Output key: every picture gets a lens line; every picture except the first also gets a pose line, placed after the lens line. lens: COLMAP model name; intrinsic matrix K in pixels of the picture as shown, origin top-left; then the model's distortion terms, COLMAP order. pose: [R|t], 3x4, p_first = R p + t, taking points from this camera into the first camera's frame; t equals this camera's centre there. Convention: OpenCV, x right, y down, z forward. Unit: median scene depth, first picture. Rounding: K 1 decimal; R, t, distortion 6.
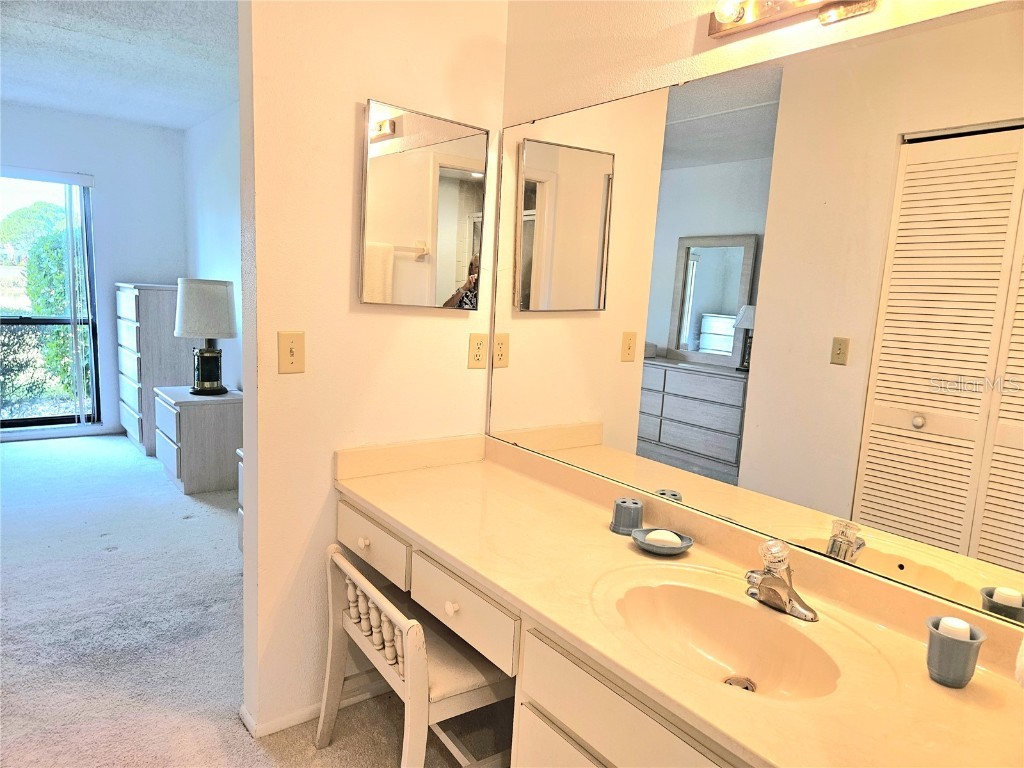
lens RADIAL K [[682.4, 0, 517.6], [0, 682.4, 391.6], [0, 0, 1]] dist [0.084500, -0.063979]
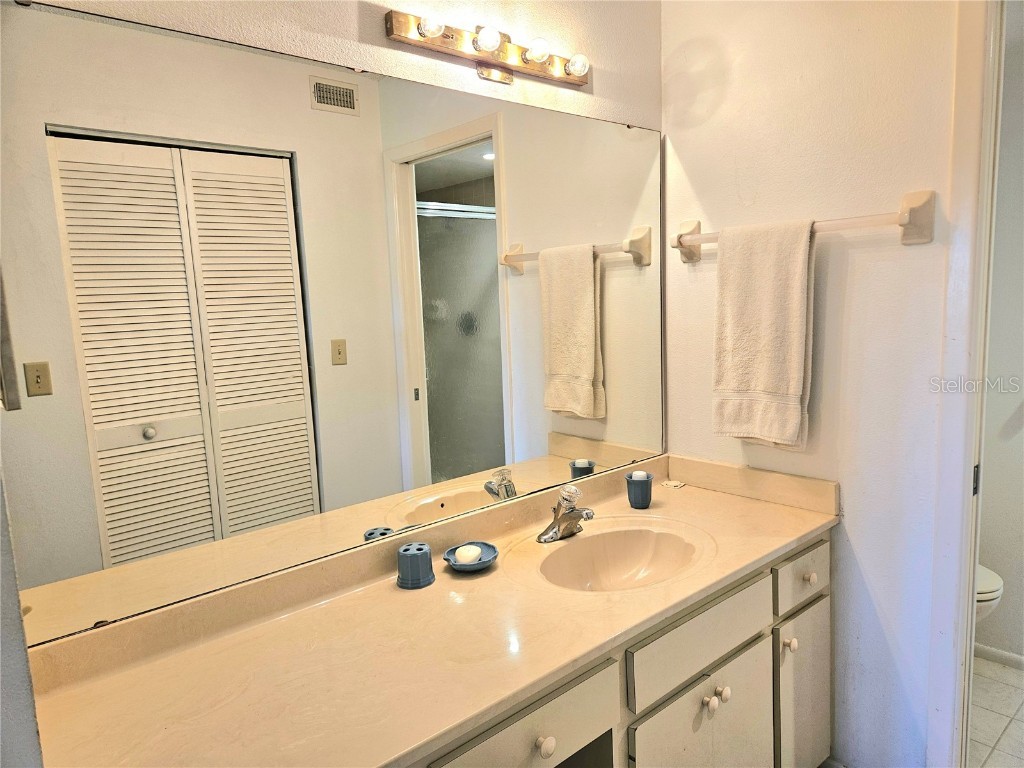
lens RADIAL K [[682.4, 0, 510.0], [0, 682.4, 375.3], [0, 0, 1]] dist [0.084500, -0.063979]
pose [[-0.073402, -0.159931, 0.984395, -0.721458], [0.188297, 0.967083, 0.171158, -0.188851], [-0.979365, 0.197922, -0.040872, 0.949444]]
